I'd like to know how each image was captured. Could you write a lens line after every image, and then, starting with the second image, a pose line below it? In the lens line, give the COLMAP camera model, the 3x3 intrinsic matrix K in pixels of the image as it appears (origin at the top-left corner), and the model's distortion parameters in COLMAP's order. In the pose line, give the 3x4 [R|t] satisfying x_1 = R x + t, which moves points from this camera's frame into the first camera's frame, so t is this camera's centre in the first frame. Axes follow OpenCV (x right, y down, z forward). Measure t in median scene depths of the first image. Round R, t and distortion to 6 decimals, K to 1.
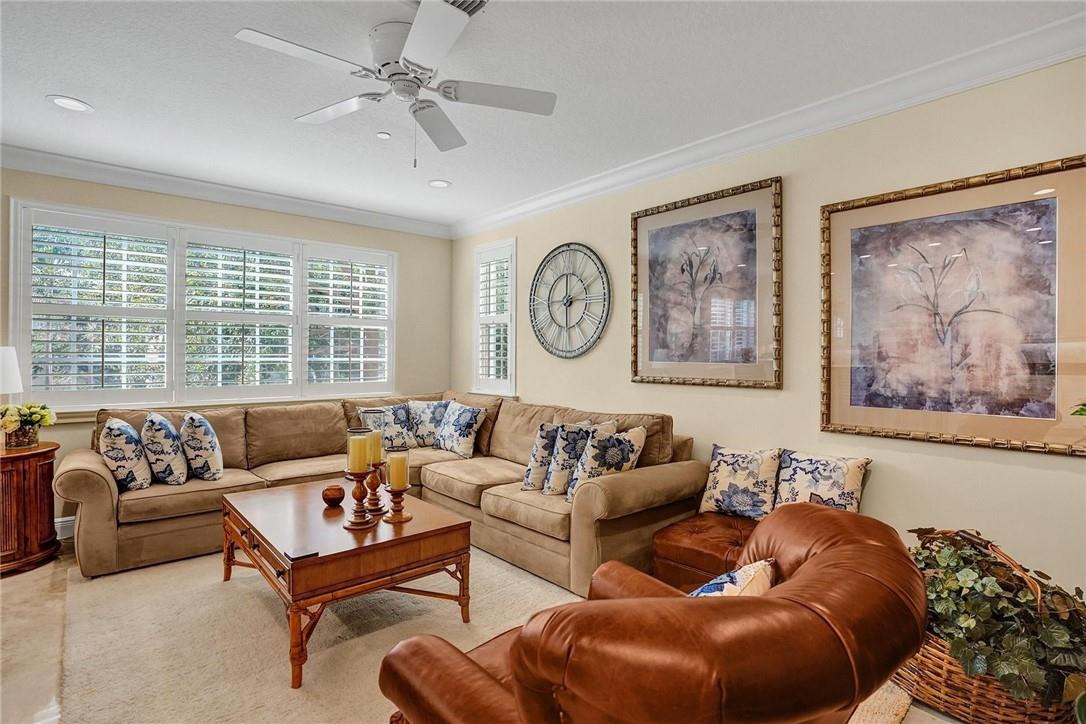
lens RADIAL K [[515.2, 0, 547.6], [0, 515.2, 354.4], [0, 0, 1]] dist [-0.033820, 0.010492]
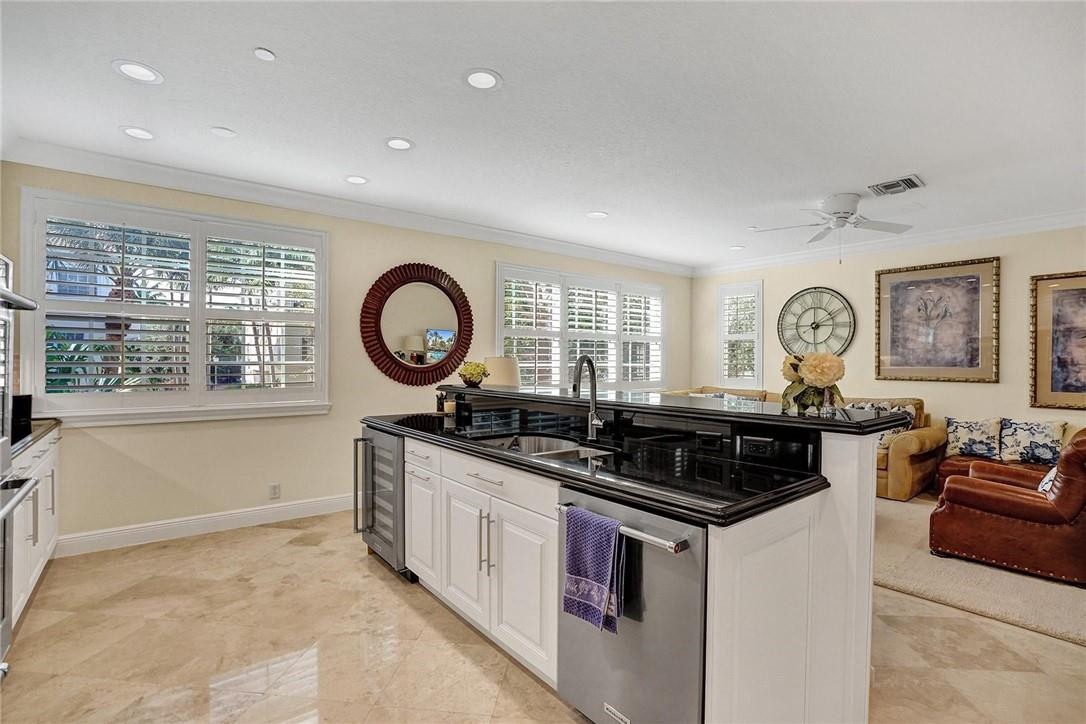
lens RADIAL K [[515.2, 0, 541.8], [0, 515.2, 356.4], [0, 0, 1]] dist [-0.033820, 0.010492]
pose [[0.999041, 0.002529, -0.043722, -0.863944], [-0.002689, 0.999990, -0.003593, -0.008903], [0.043713, 0.003707, 0.999037, -0.644465]]
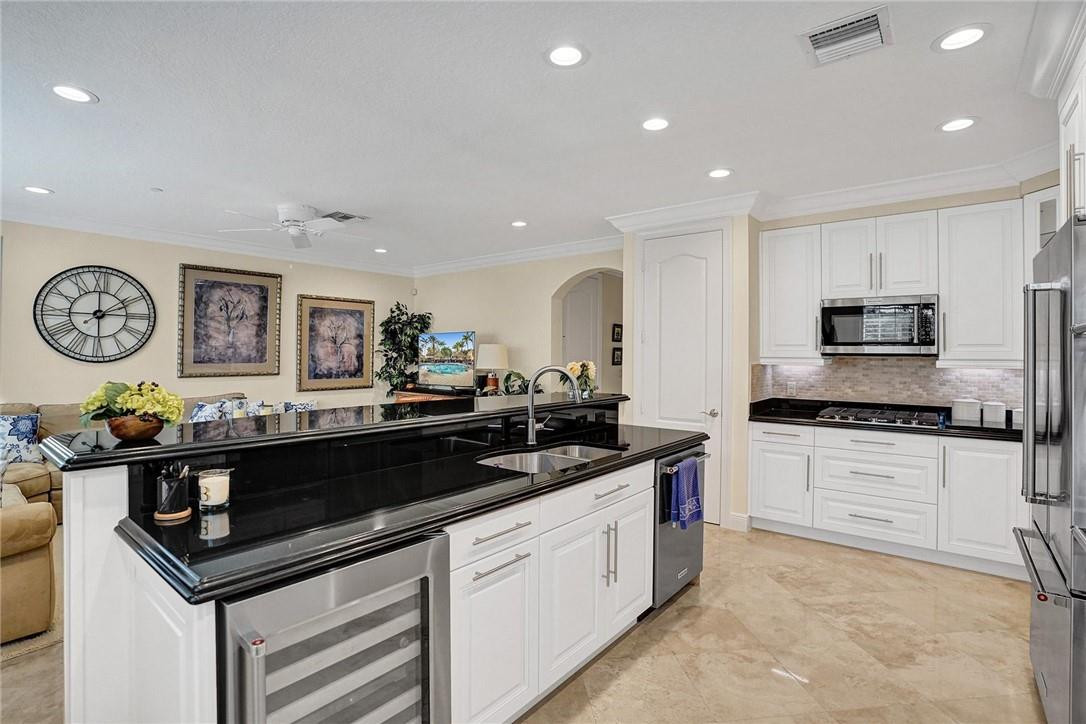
lens RADIAL K [[515.2, 0, 559.2], [0, 515.2, 347.5], [0, 0, 1]] dist [-0.033820, 0.010492]
pose [[-0.185884, 0.006067, 0.982553, -1.625096], [-0.007890, 0.999939, -0.007667, -0.034317], [-0.982540, -0.009178, -0.185825, 0.224596]]
